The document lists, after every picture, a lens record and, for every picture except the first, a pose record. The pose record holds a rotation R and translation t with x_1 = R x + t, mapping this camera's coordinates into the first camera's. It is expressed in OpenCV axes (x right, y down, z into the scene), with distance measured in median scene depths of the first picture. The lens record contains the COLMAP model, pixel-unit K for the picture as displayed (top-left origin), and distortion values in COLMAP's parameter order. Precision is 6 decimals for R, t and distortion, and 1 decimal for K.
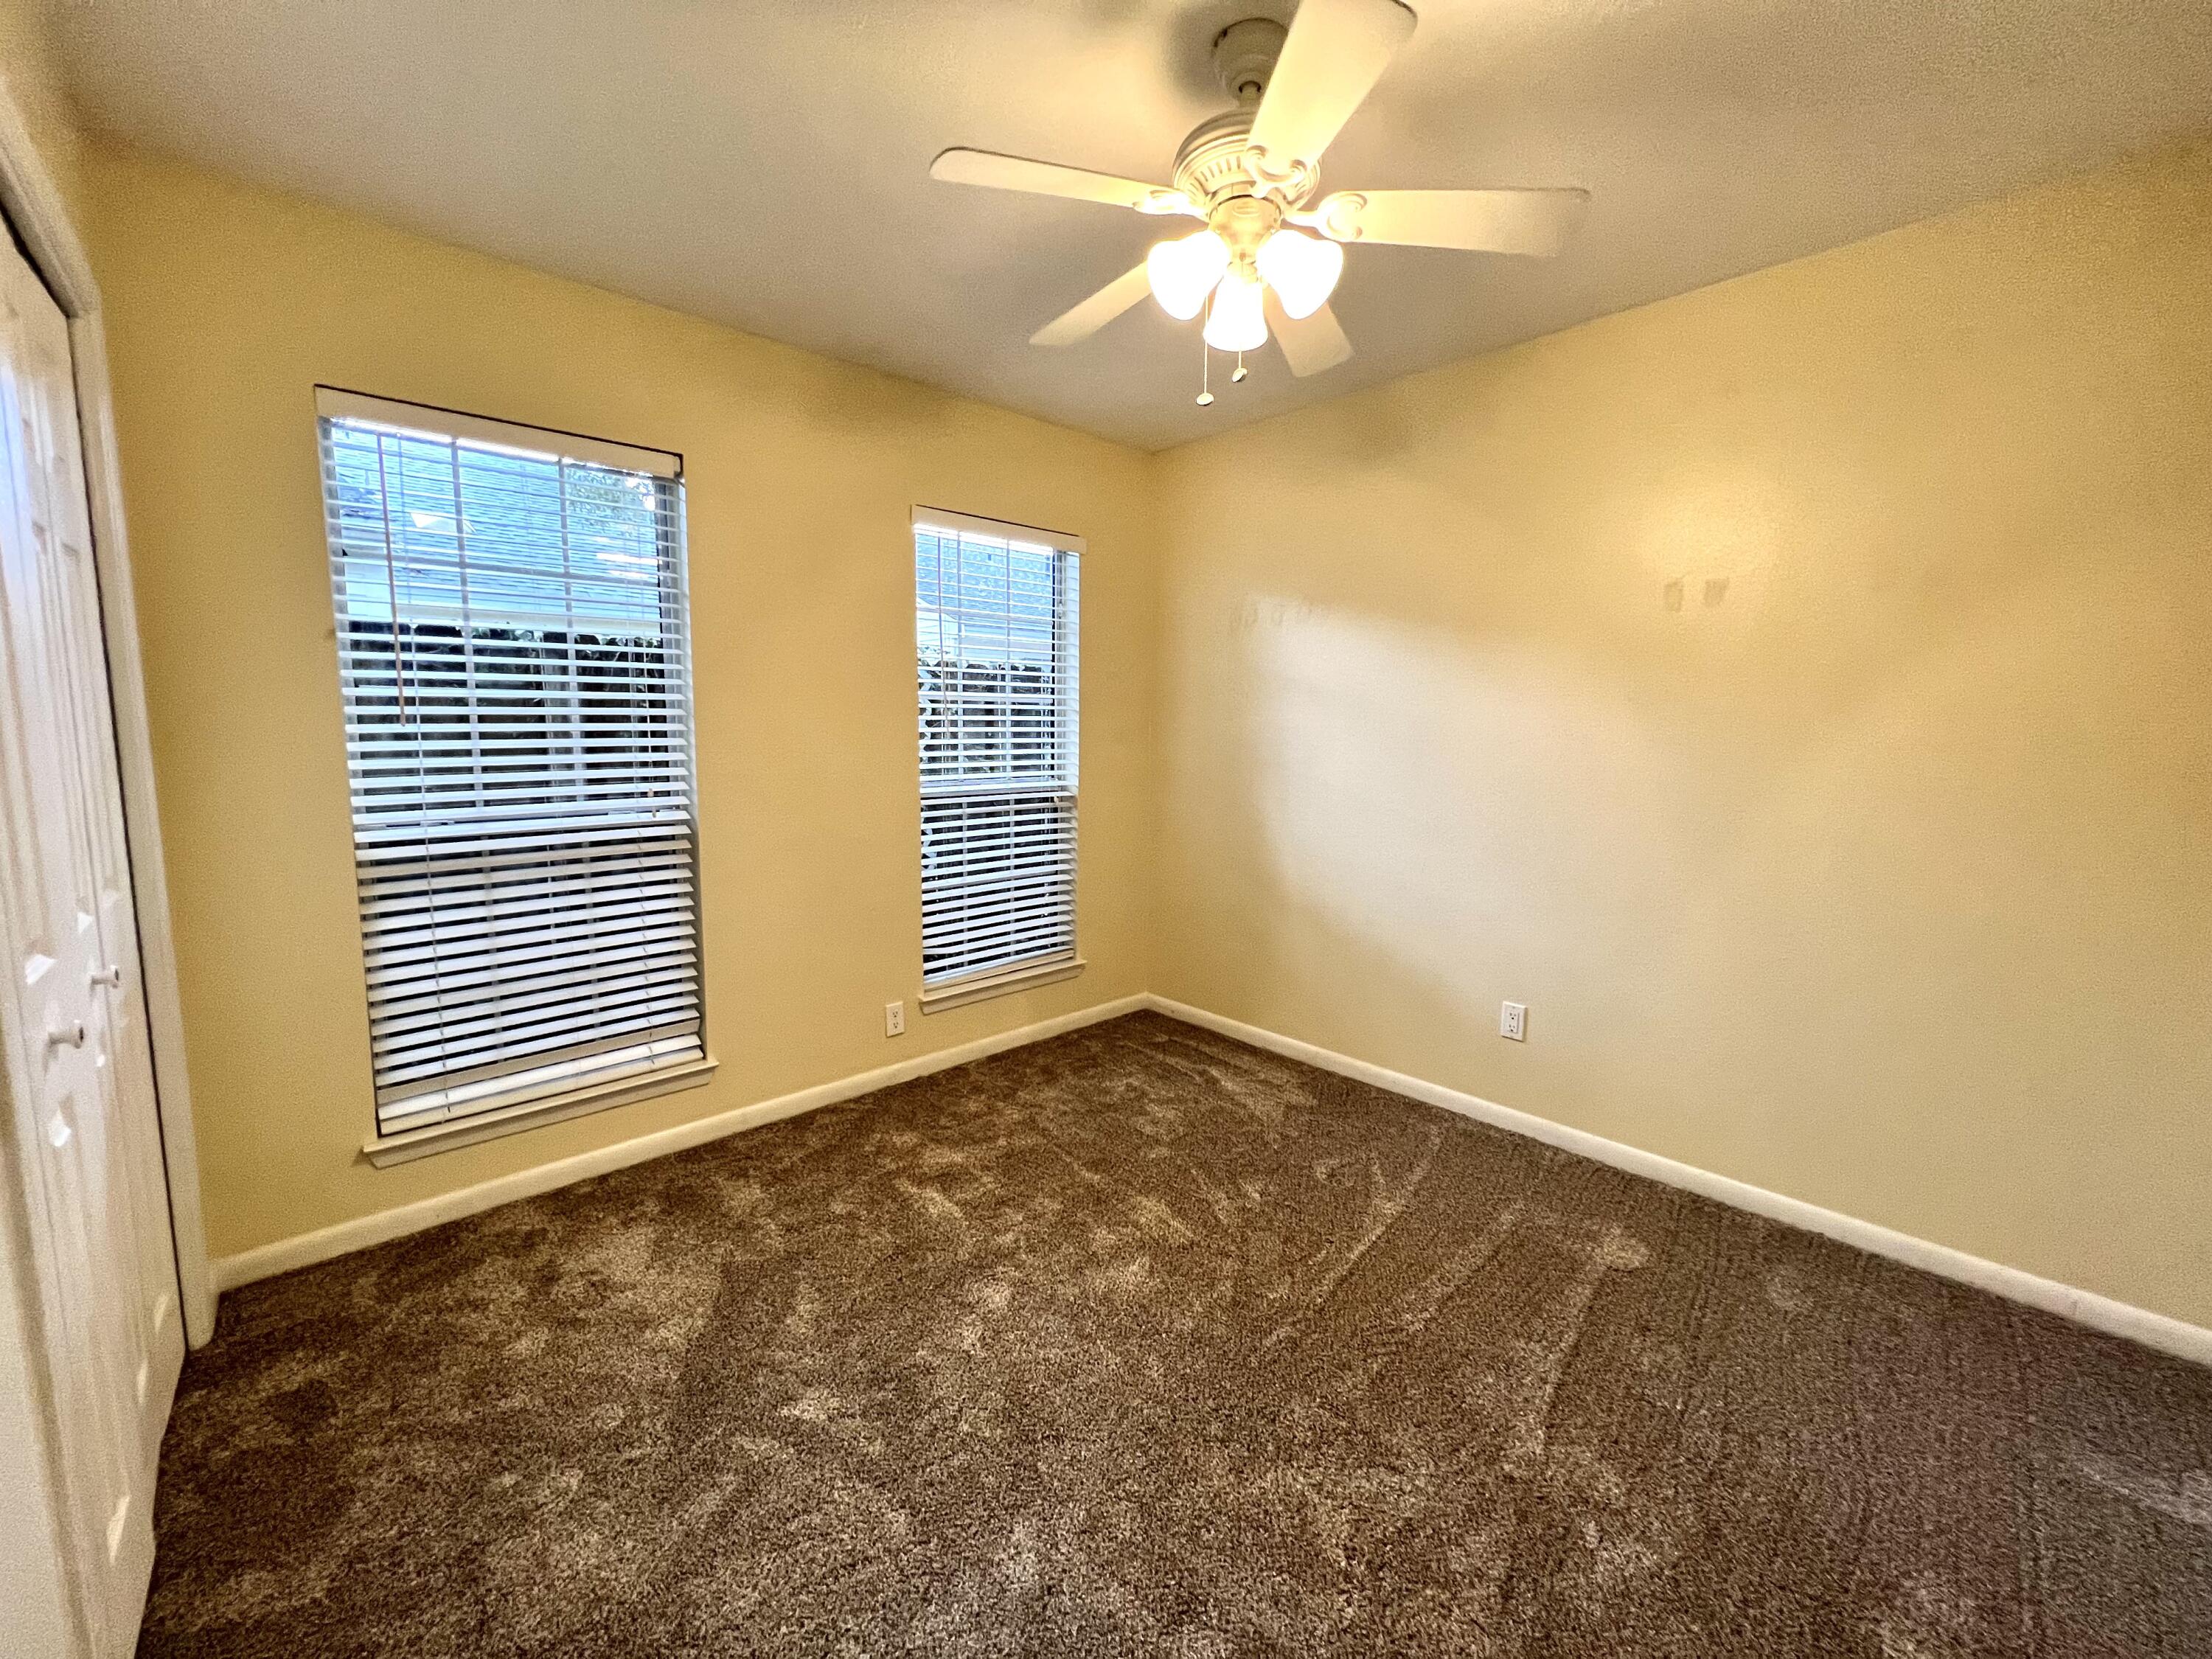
lens RADIAL K [[881.2, 0, 1121.0], [0, 881.2, 828.5], [0, 0, 1]] dist [0.001171, 0.000315]
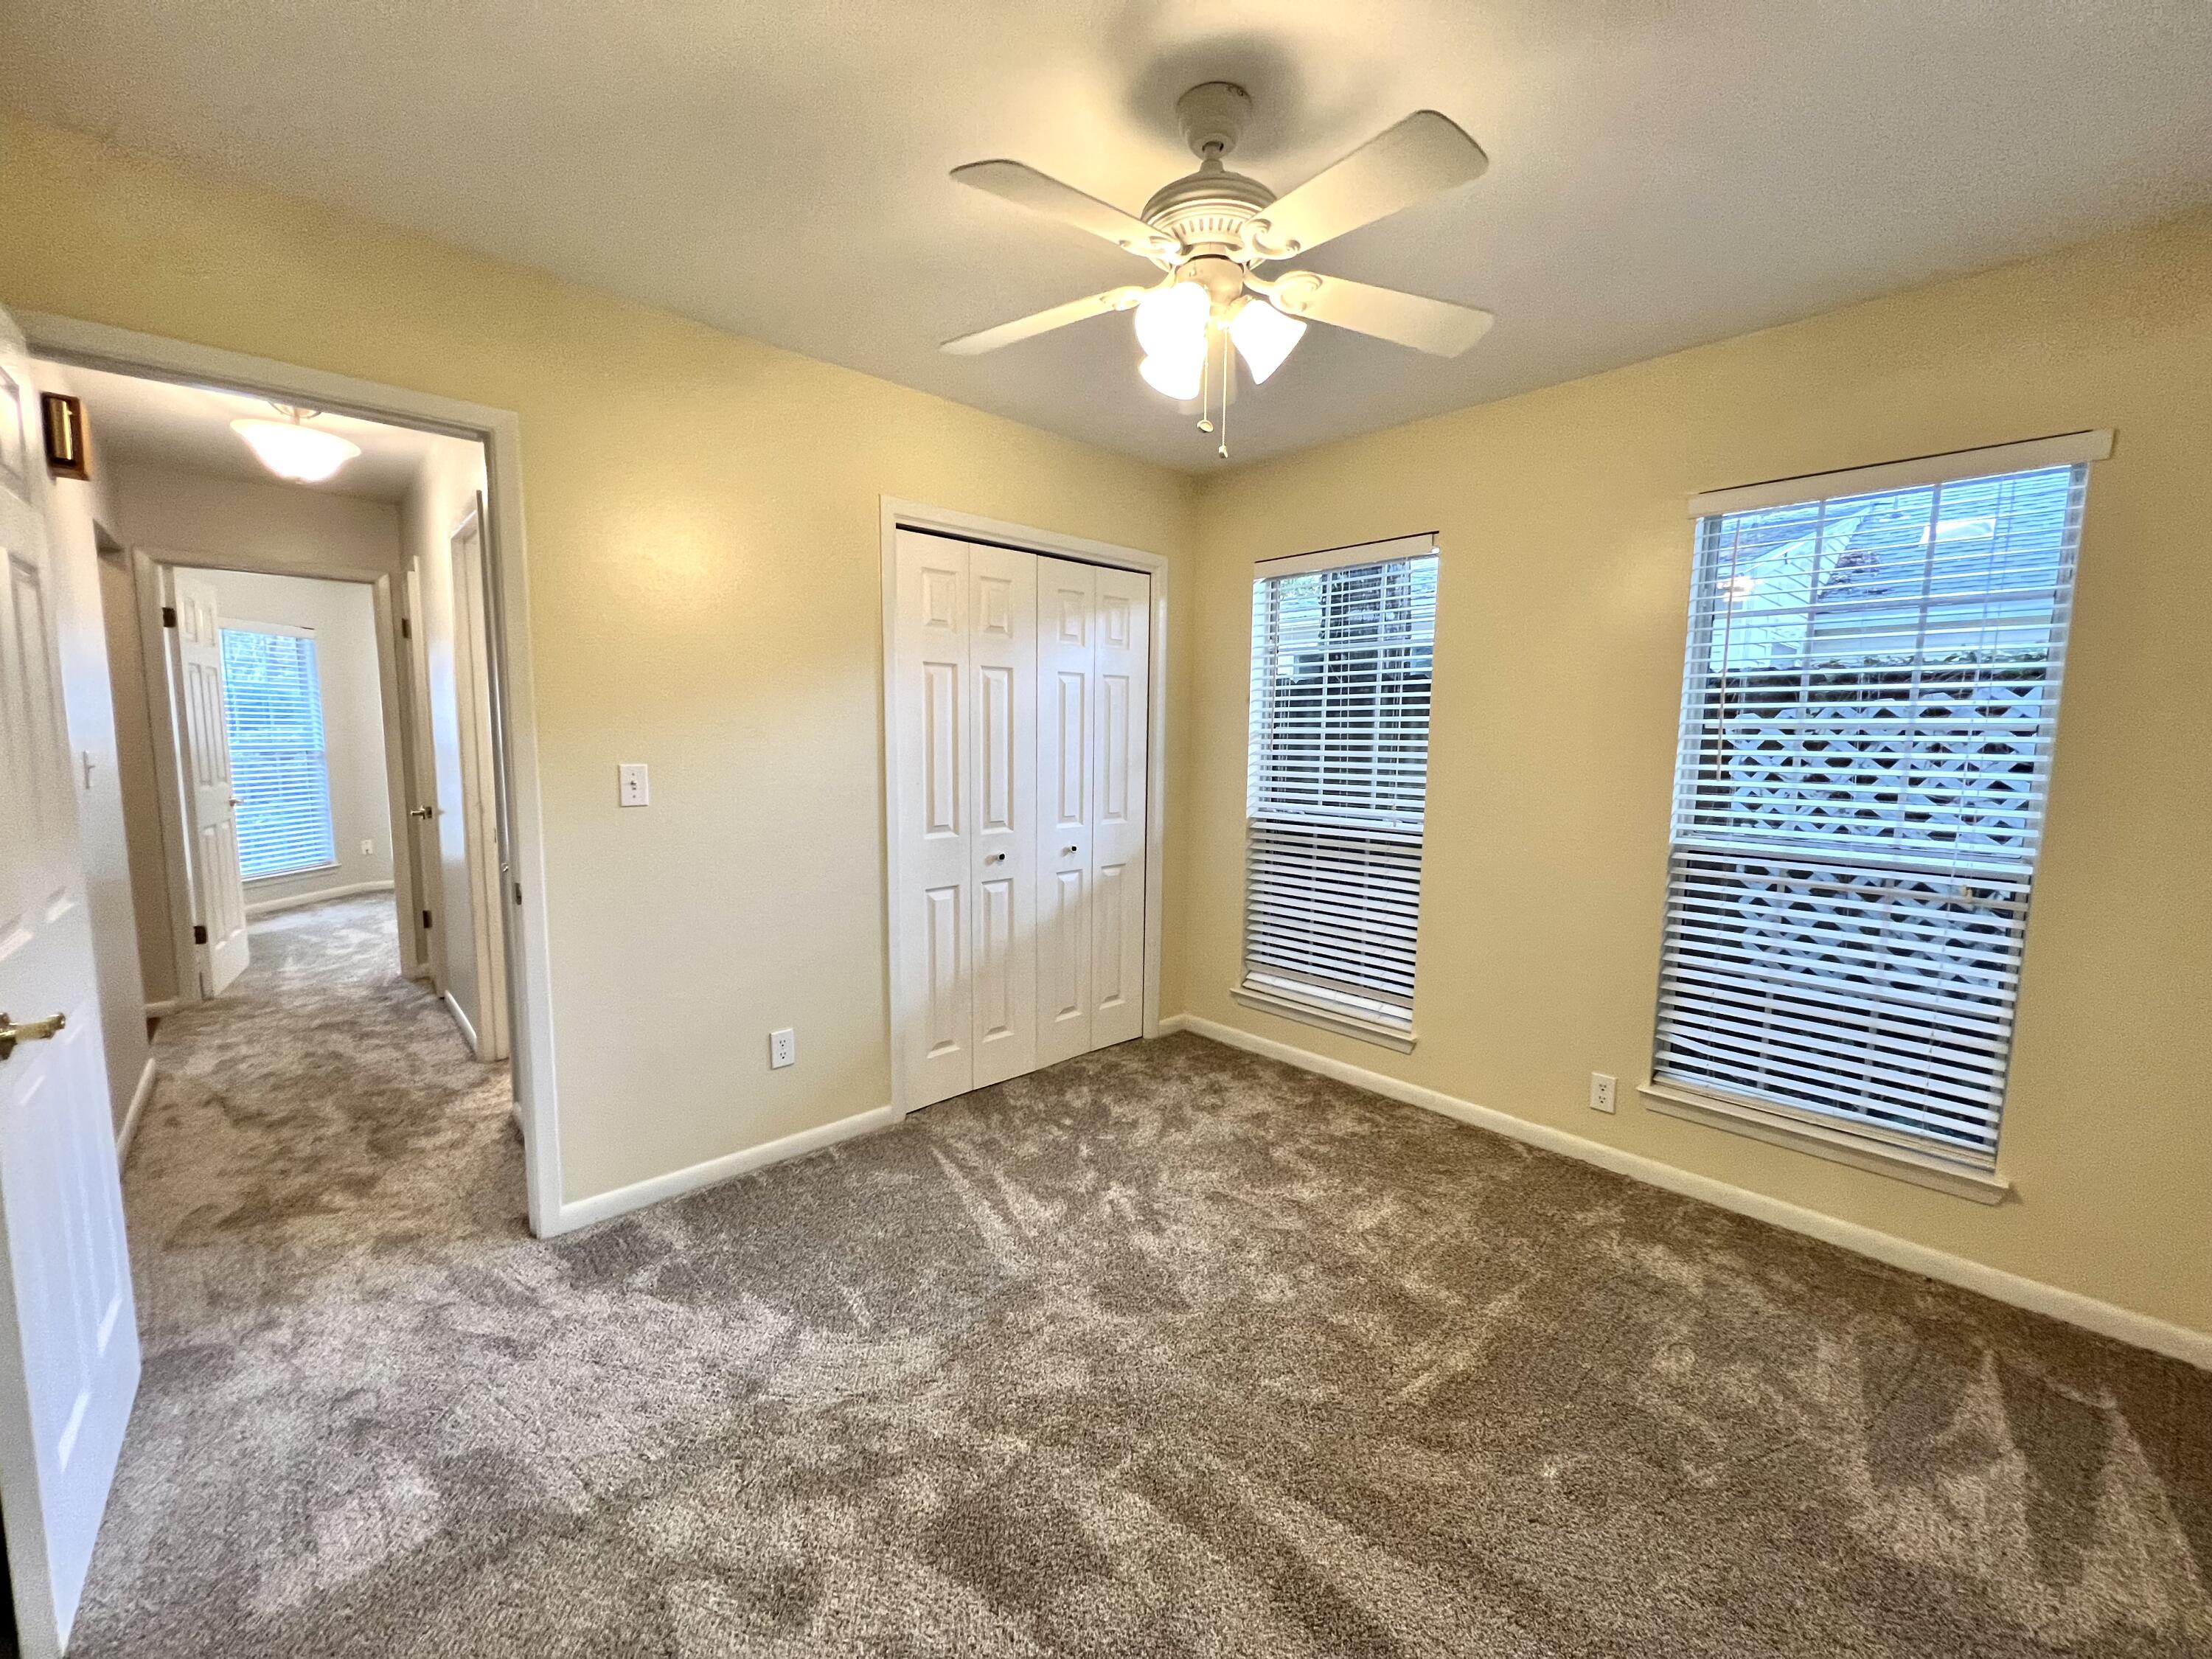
lens RADIAL K [[881.2, 0, 1111.3], [0, 881.2, 830.0], [0, 0, 1]] dist [0.001171, 0.000315]
pose [[0.011666, 0.102039, -0.994712, 0.648964], [-0.134695, 0.985873, 0.099553, -0.070679], [0.990818, 0.132821, 0.025245, 0.505318]]
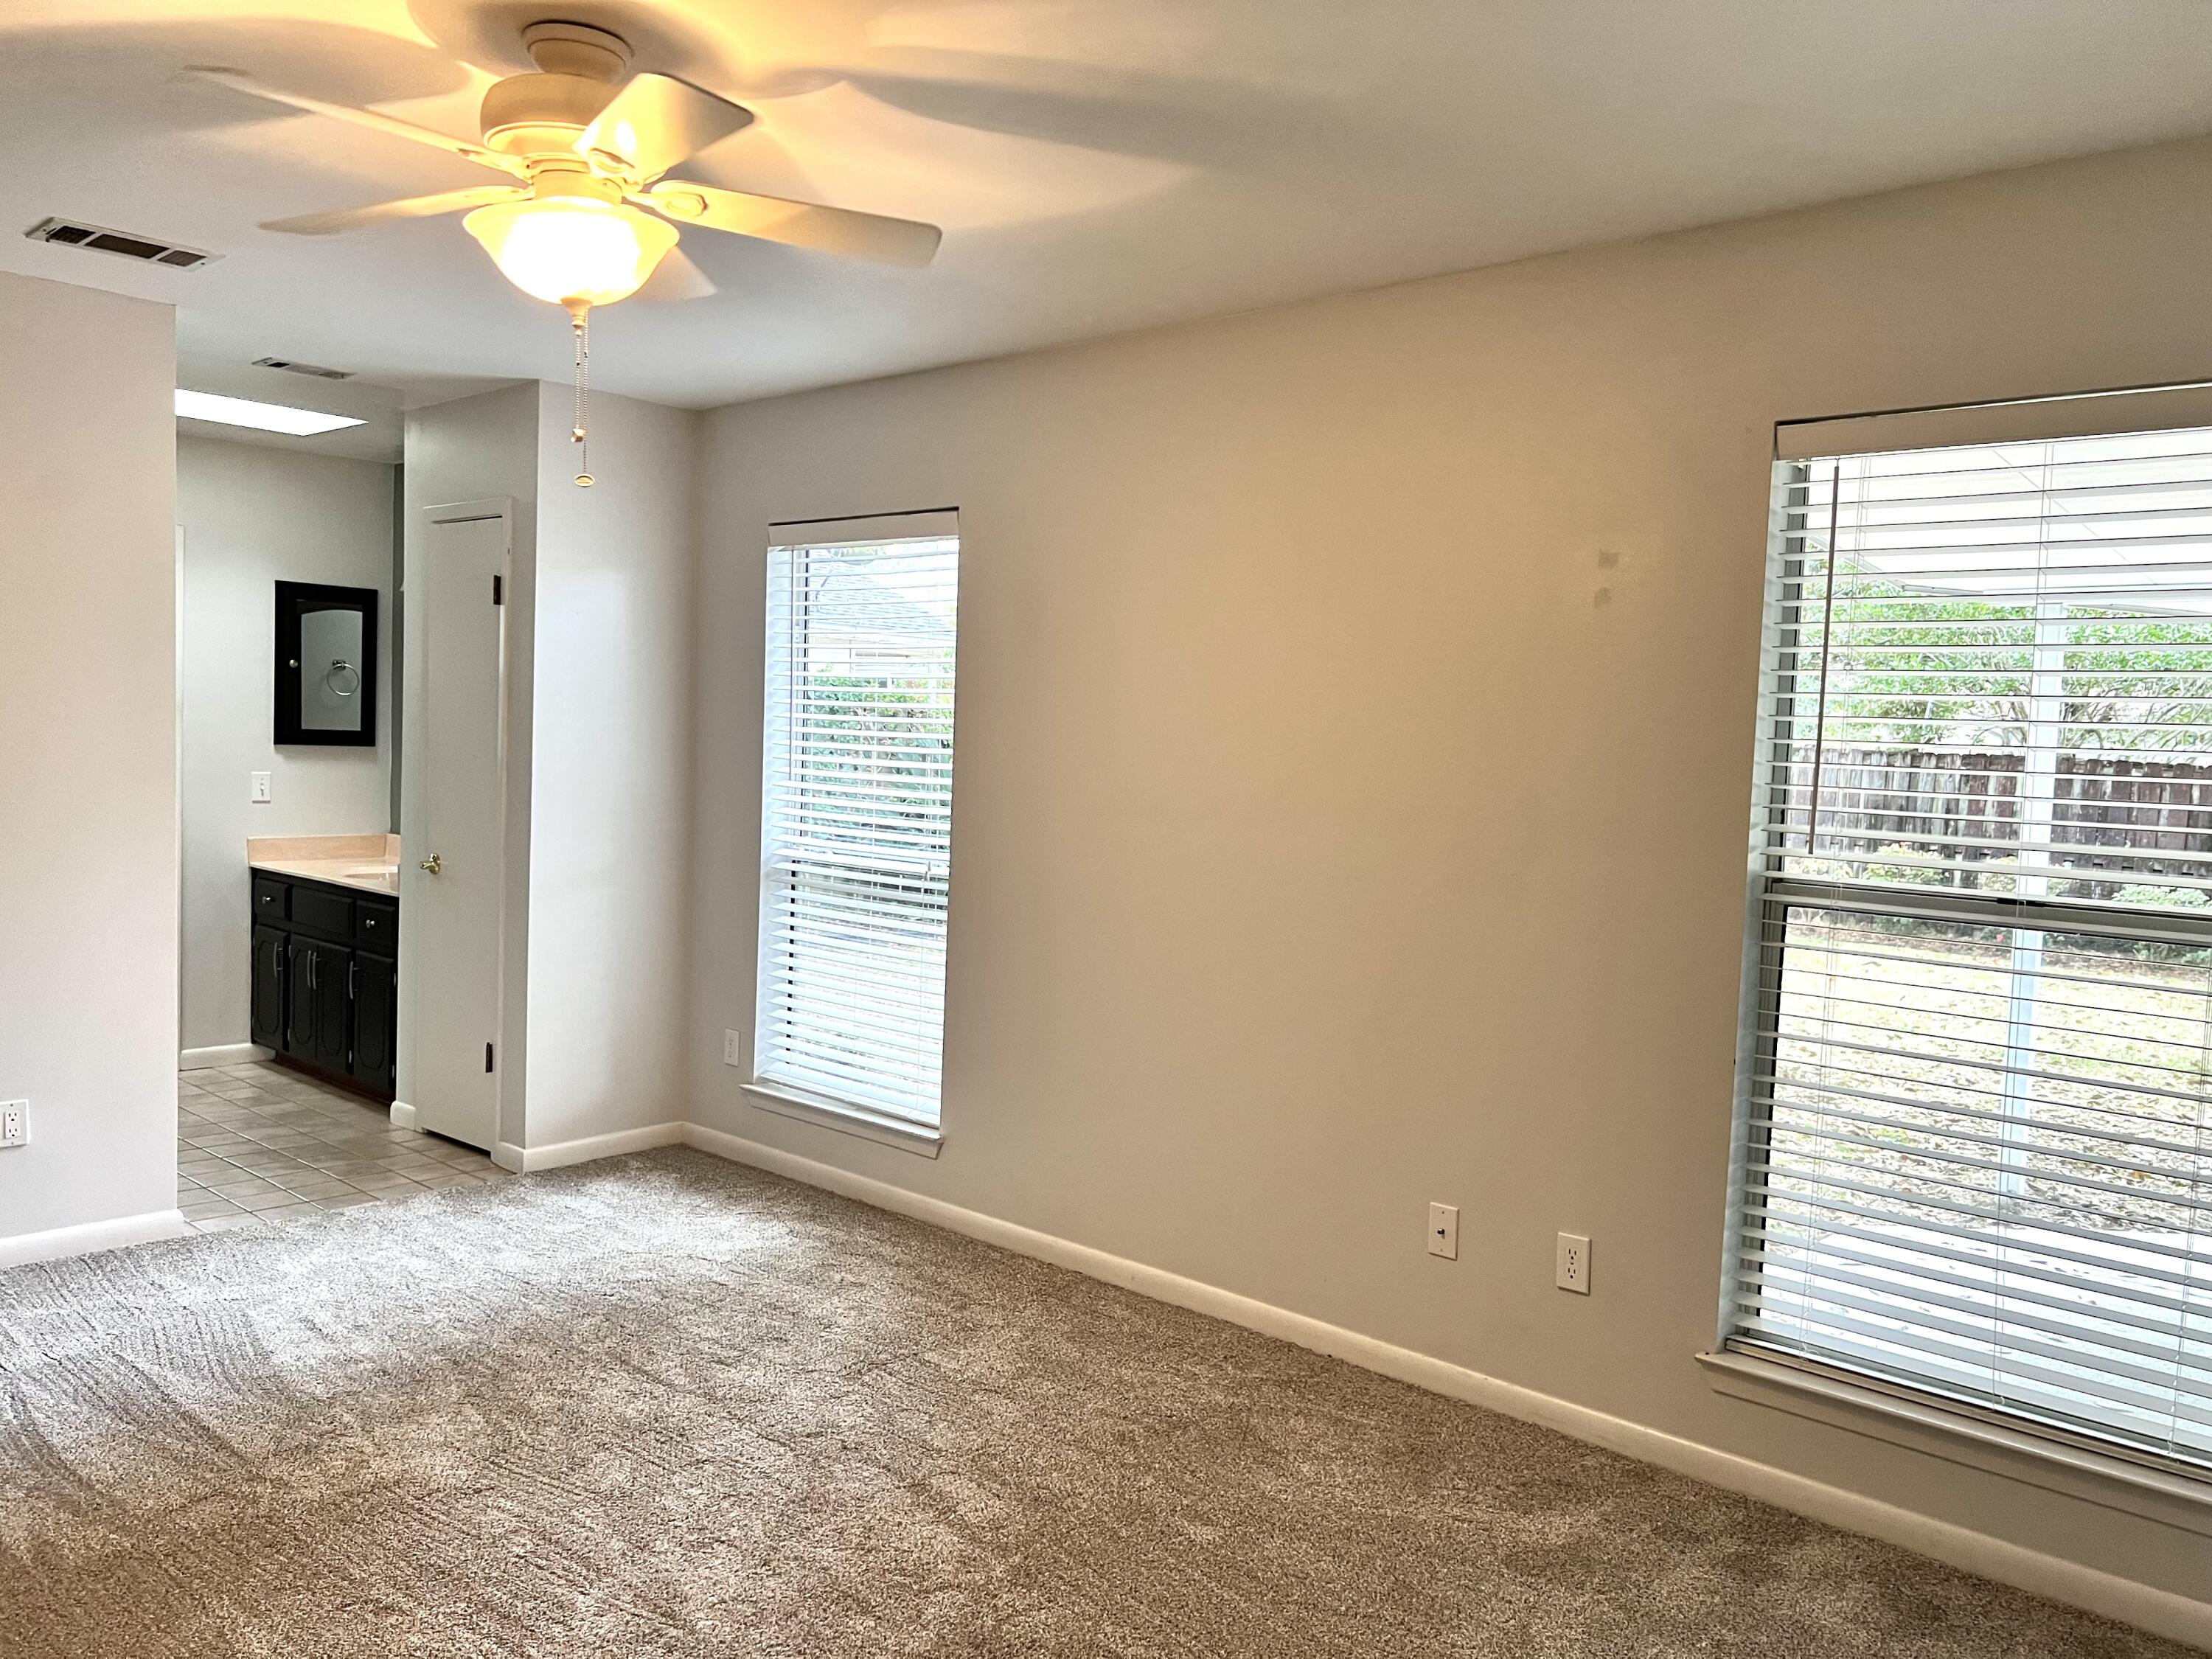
lens RADIAL K [[1653.8, 0, 1110.2], [0, 1653.8, 824.4], [0, 0, 1]] dist [0.054223, -0.049952]
pose [[0.077064, 0.048955, -0.995824, 1.191619], [-0.146370, 0.988528, 0.037269, -0.135430], [0.986224, 0.142886, 0.083346, 0.966322]]
